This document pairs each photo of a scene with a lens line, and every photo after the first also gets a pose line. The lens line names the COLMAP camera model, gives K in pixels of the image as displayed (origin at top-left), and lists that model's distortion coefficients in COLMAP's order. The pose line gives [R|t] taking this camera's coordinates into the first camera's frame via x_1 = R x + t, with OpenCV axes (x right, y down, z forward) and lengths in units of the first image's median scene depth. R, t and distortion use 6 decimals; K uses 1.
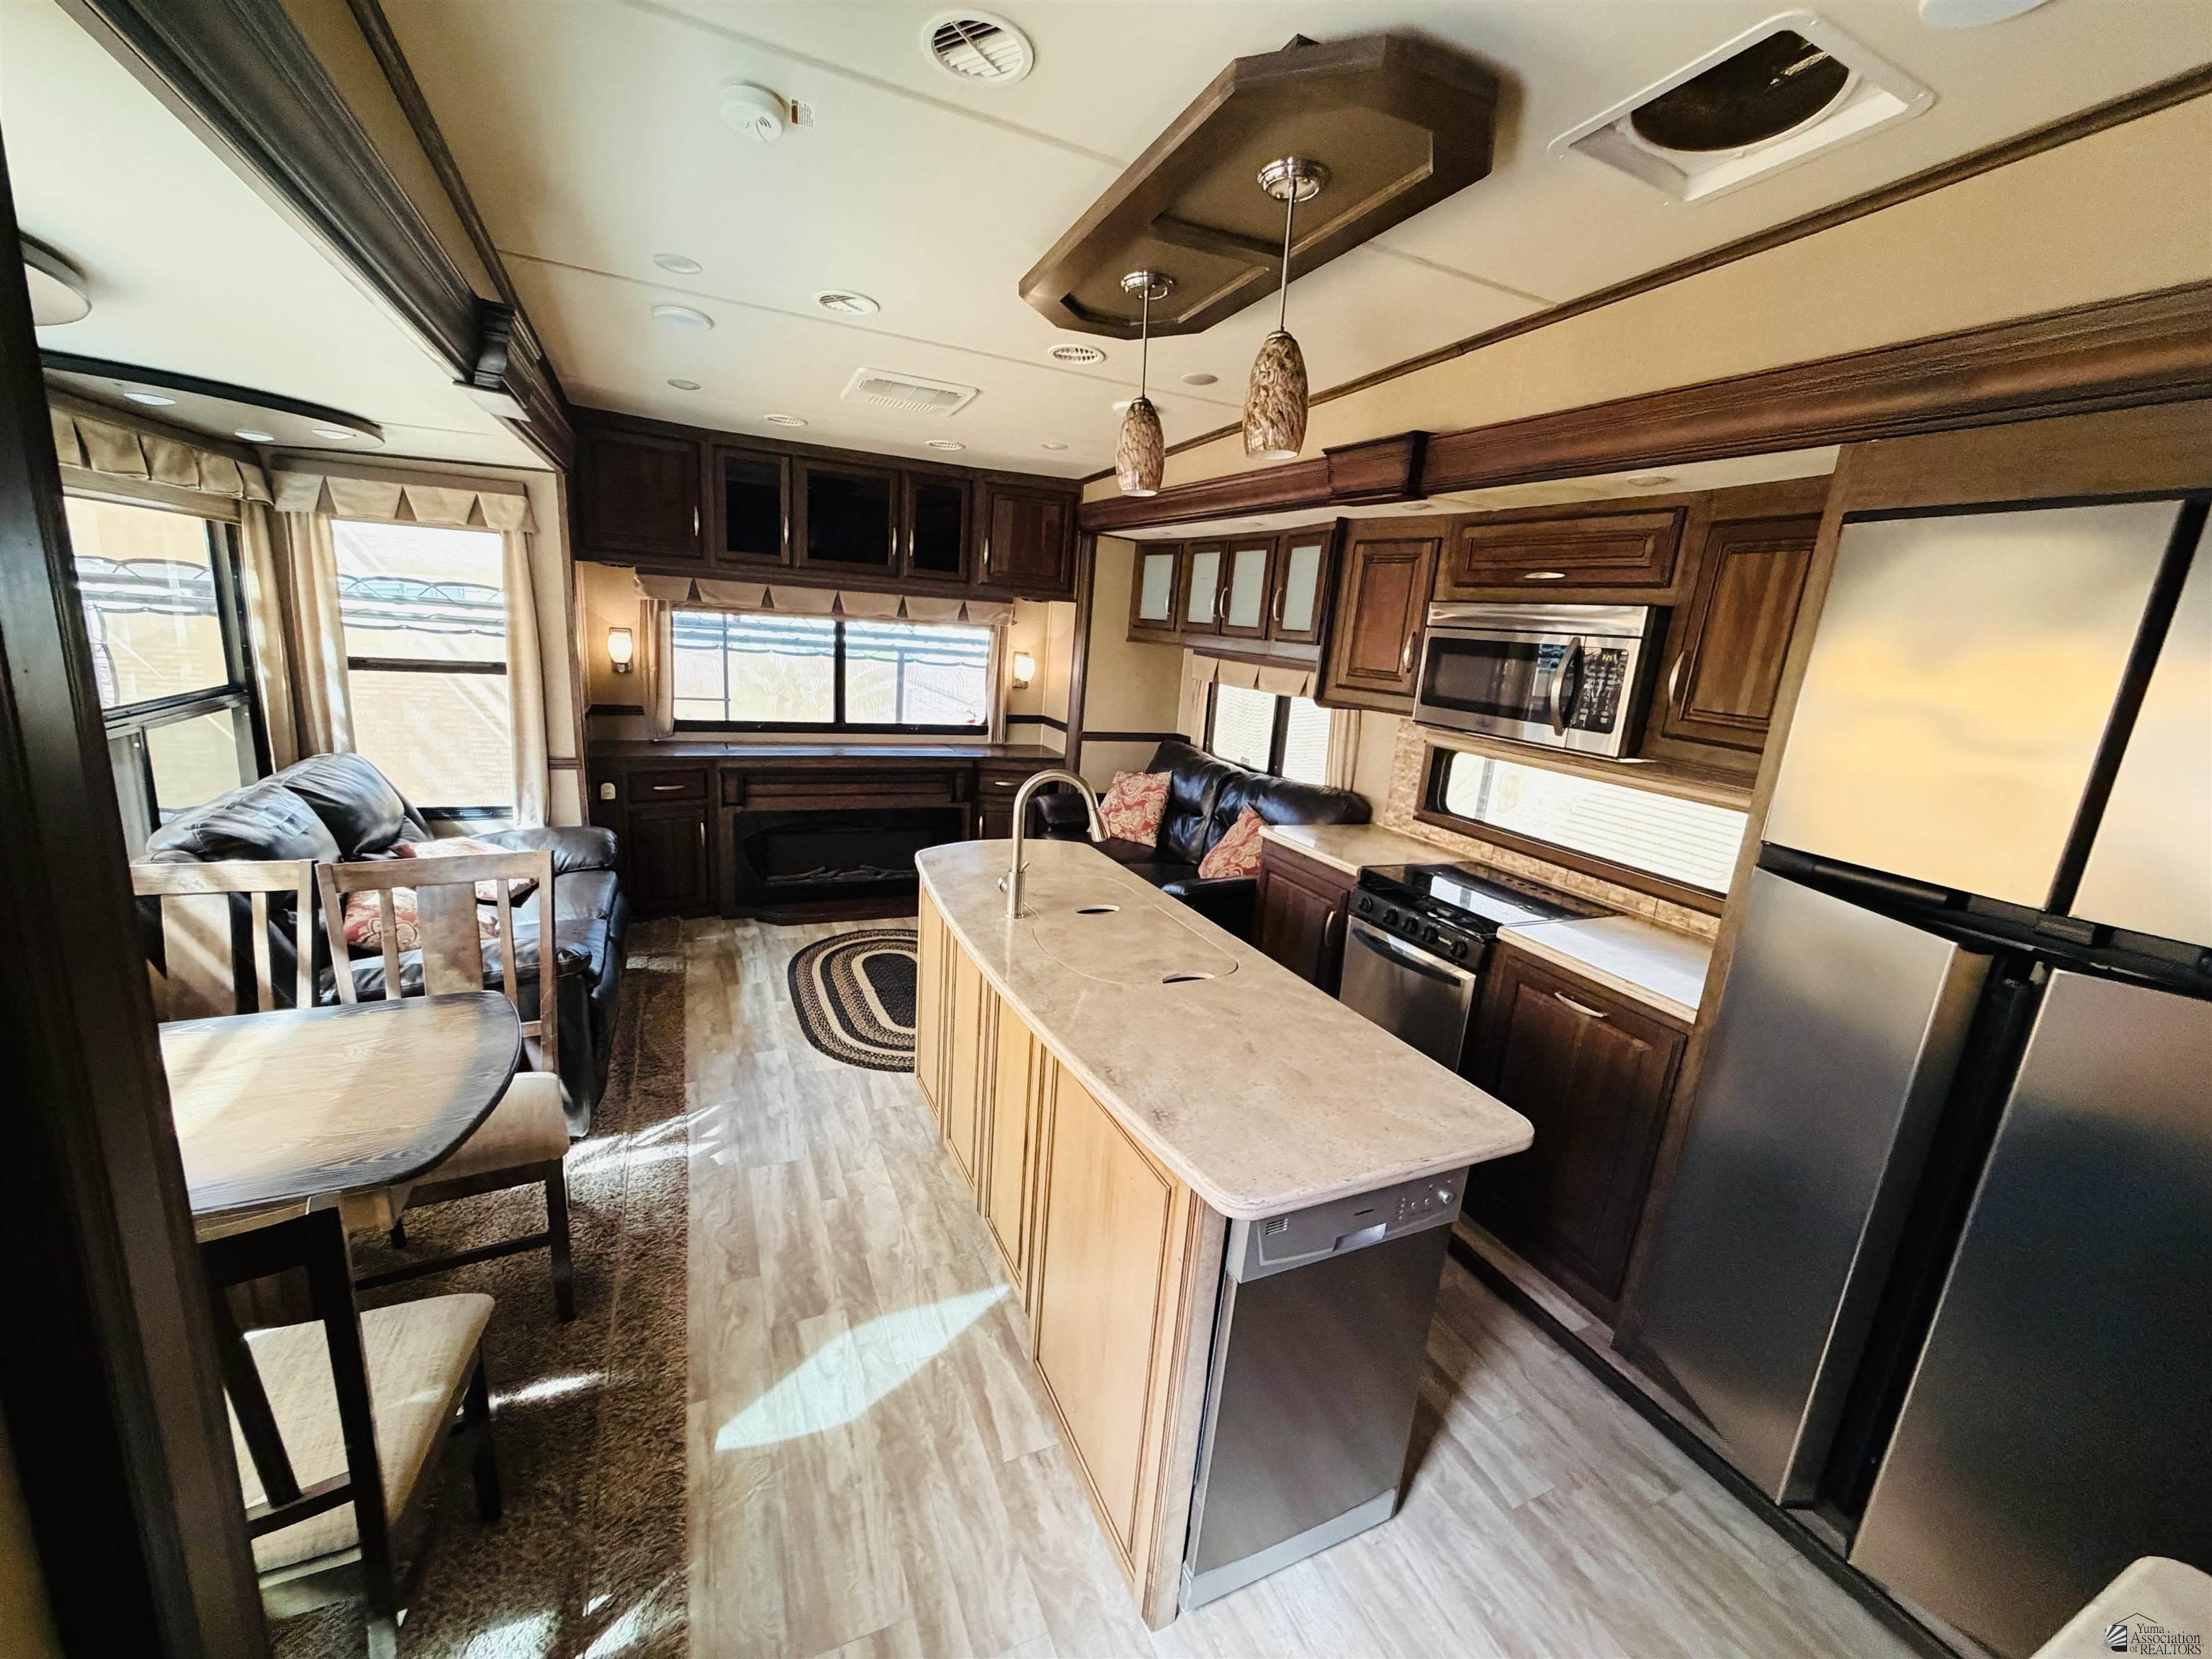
lens RADIAL K [[886.6, 0, 1108.8], [0, 886.6, 835.6], [0, 0, 1]] dist [0.000169, -0.000029]
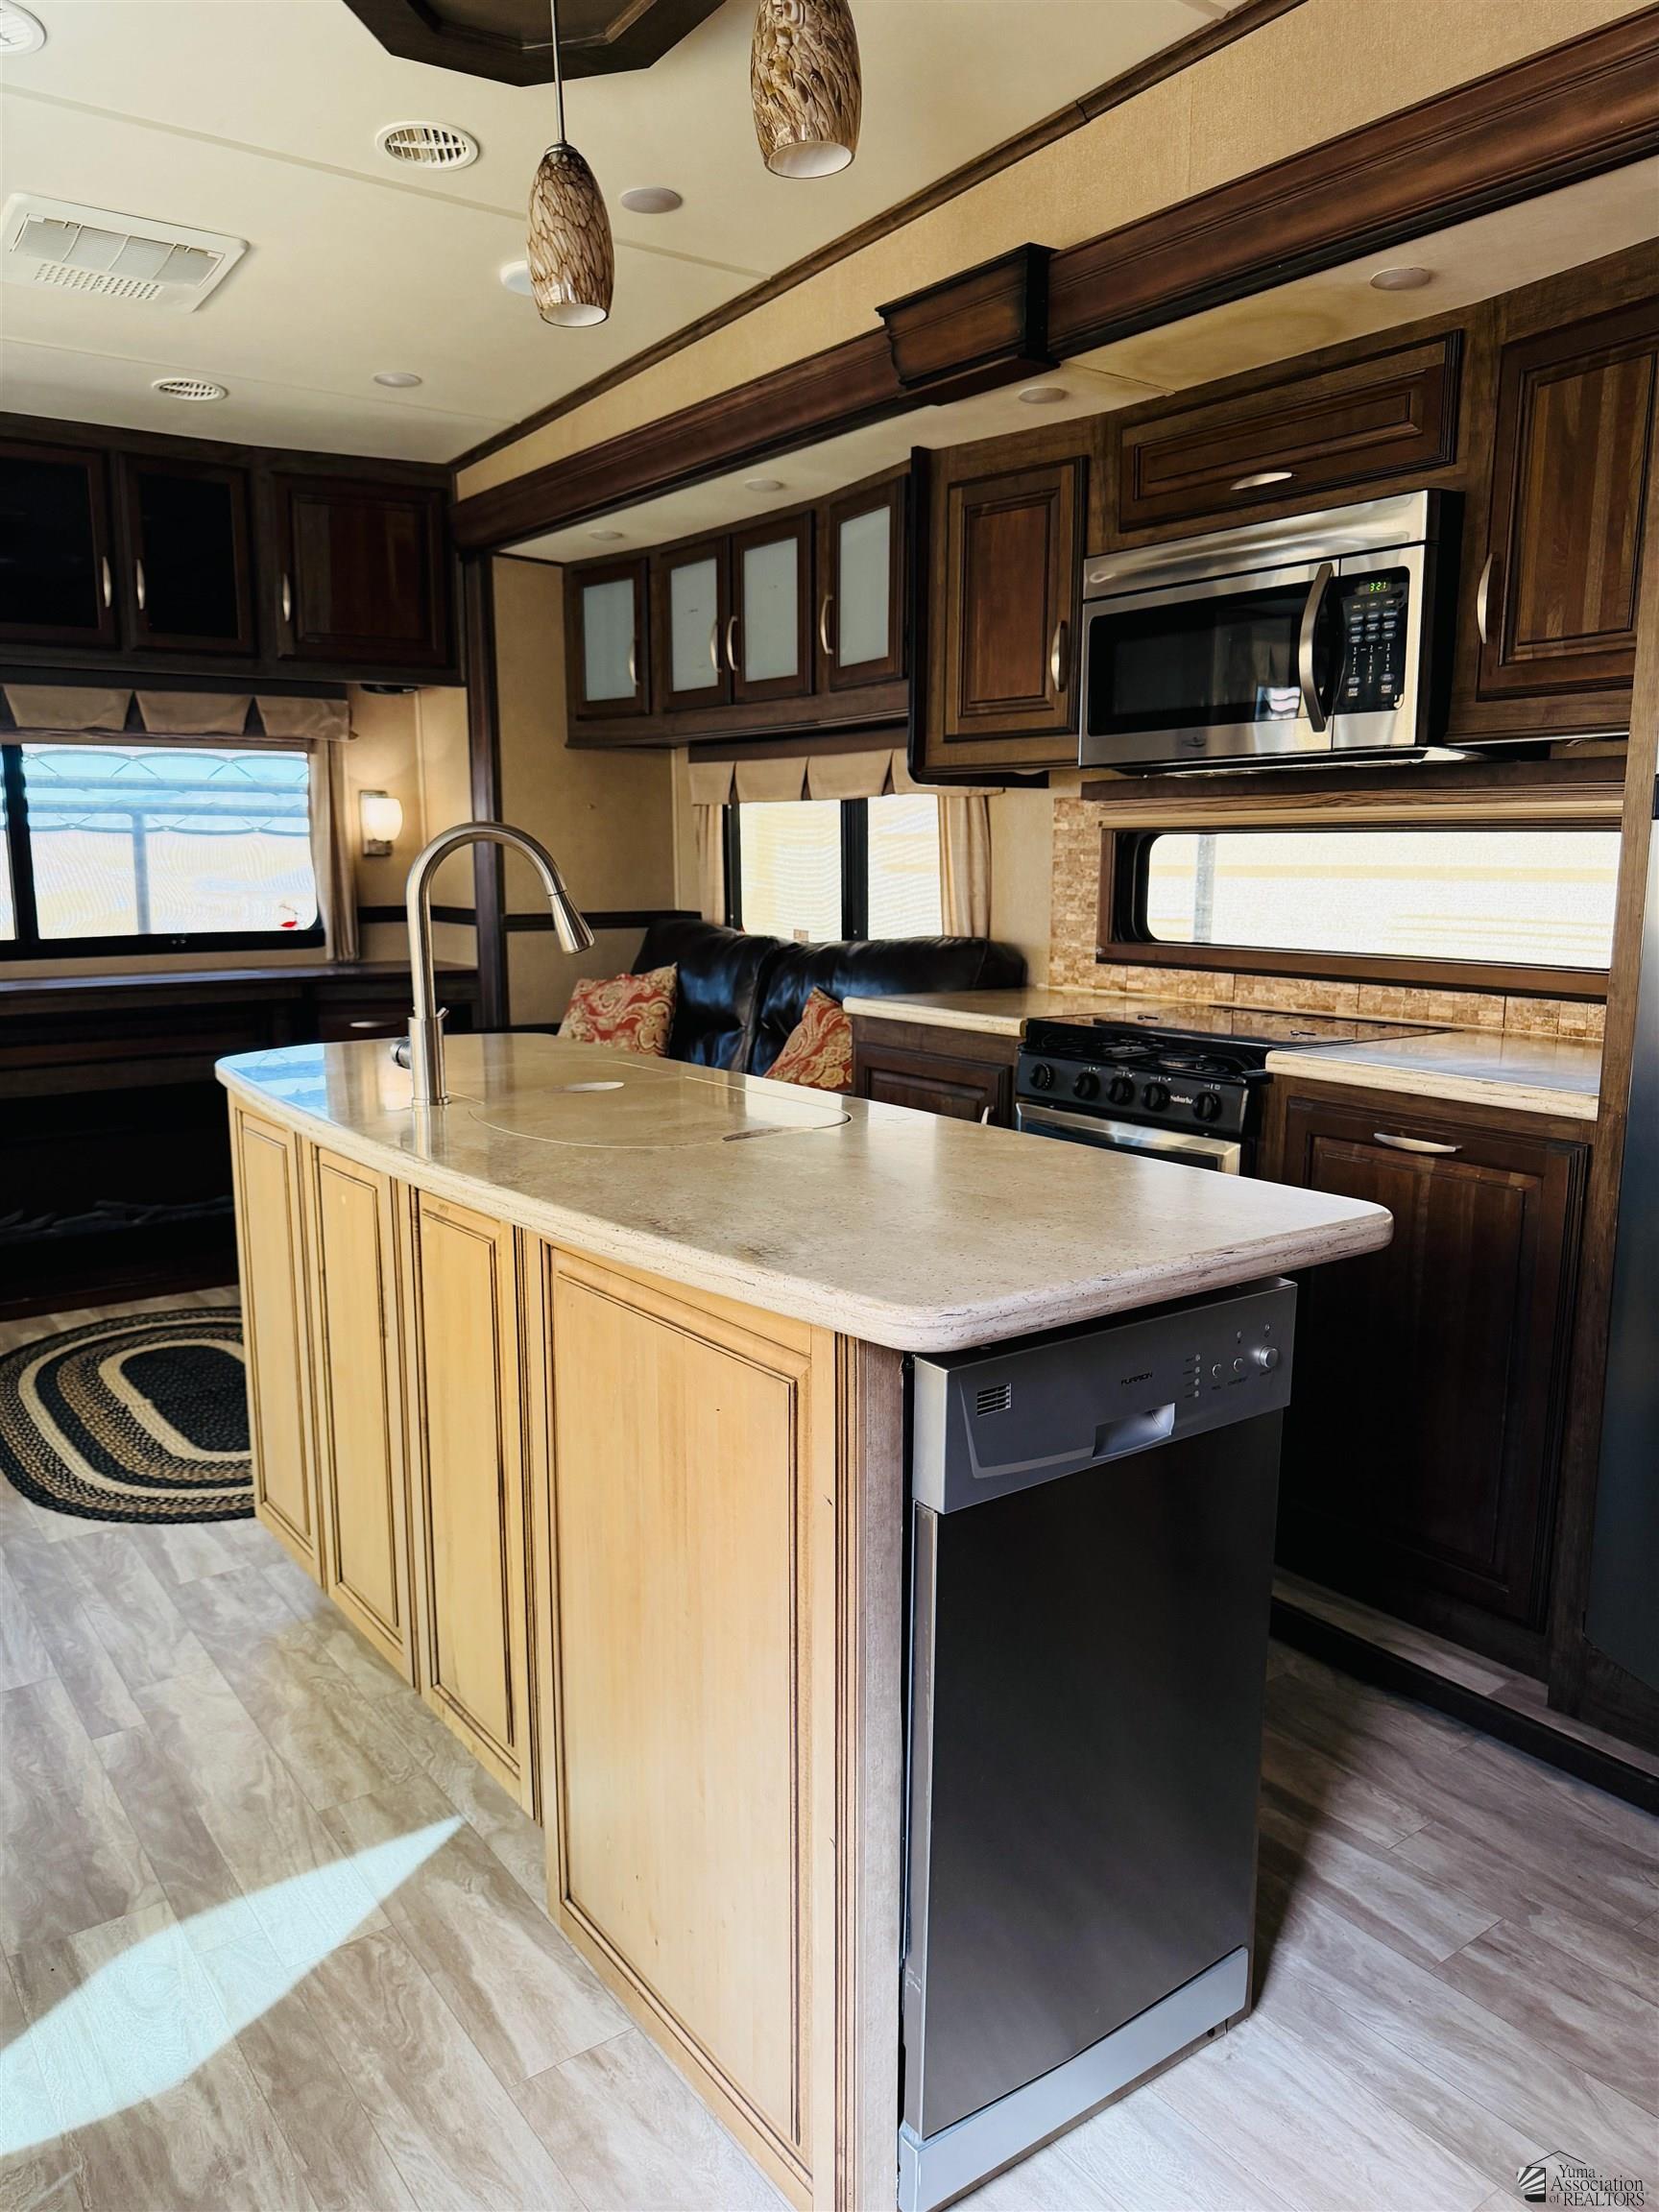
lens RADIAL K [[1572.7, 0, 843.8], [0, 1572.7, 1114.6], [0, 0, 1]] dist [0.039112, -0.053516]
pose [[0.976865, -0.110323, 0.183202, -0.021809], [0.121193, 0.991409, -0.049205, 0.104528], [-0.176199, 0.070270, 0.981843, 0.013636]]
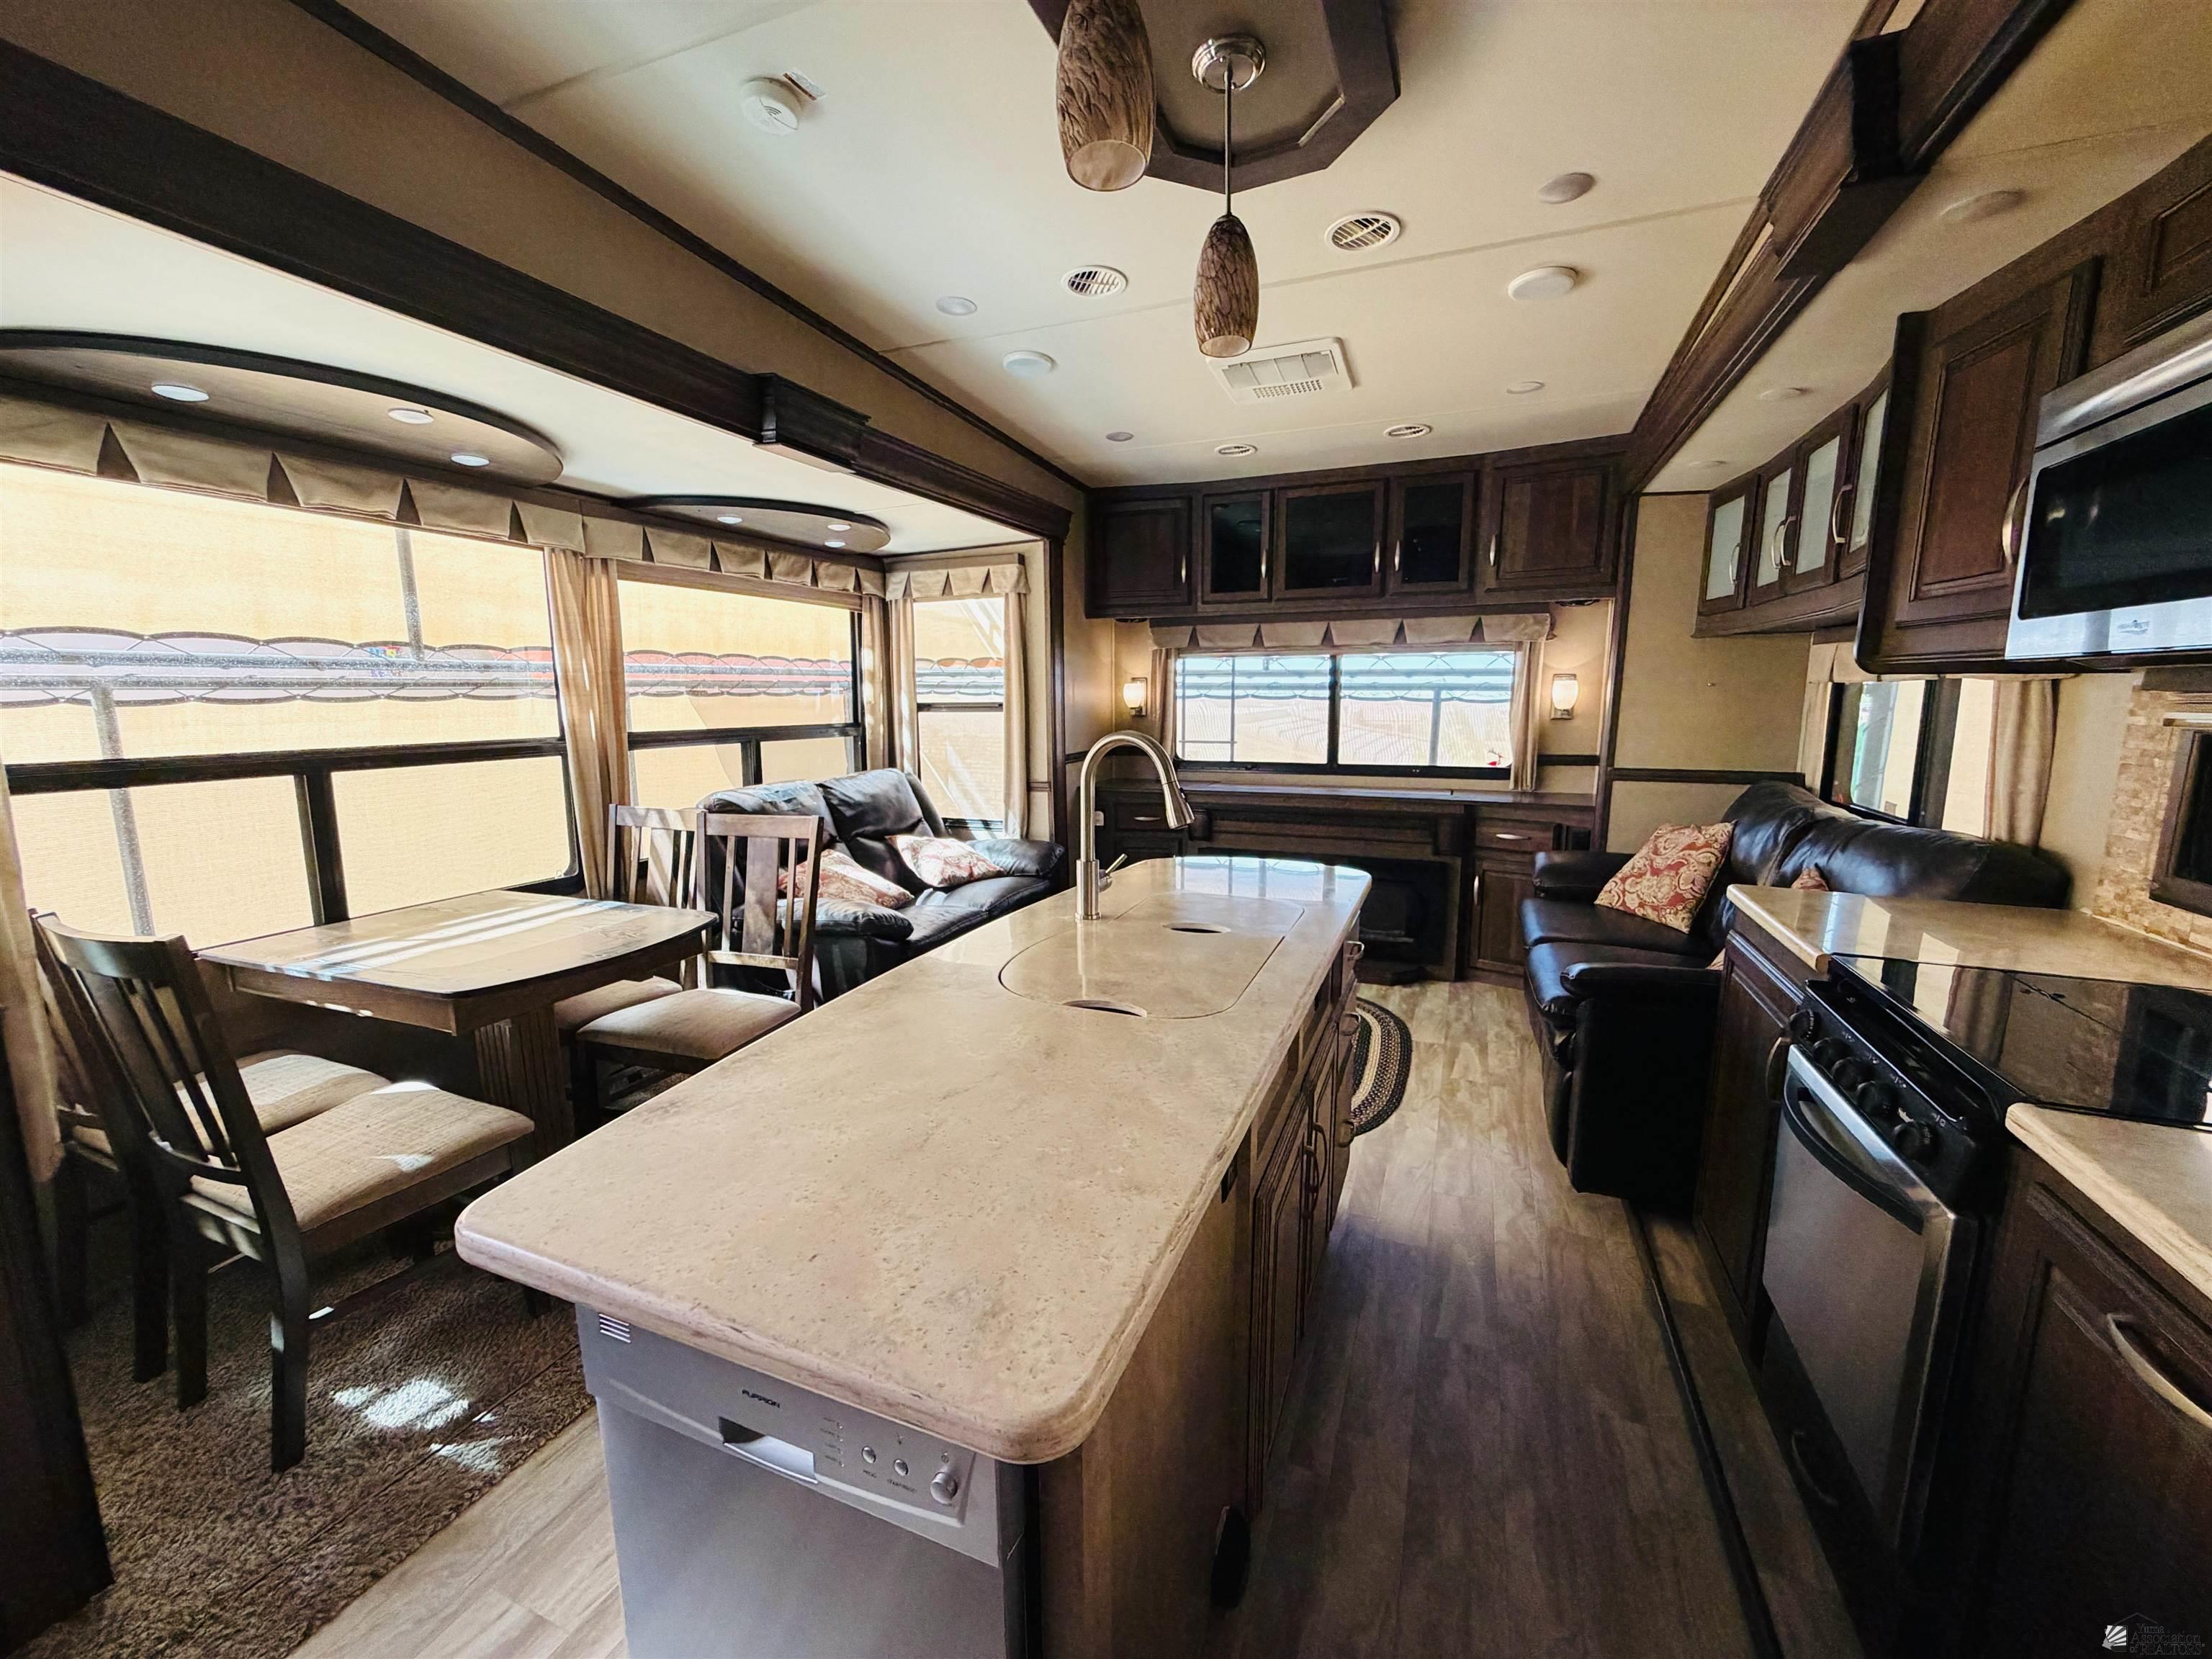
lens RADIAL K [[886.6, 0, 1097.5], [0, 886.6, 835.5], [0, 0, 1]] dist [0.000169, -0.000029]
pose [[0.674091, 0.040935, -0.737513, 0.292992], [-0.119184, 0.991408, -0.053908, 0.035617], [0.728969, 0.124238, 0.673178, 0.274467]]
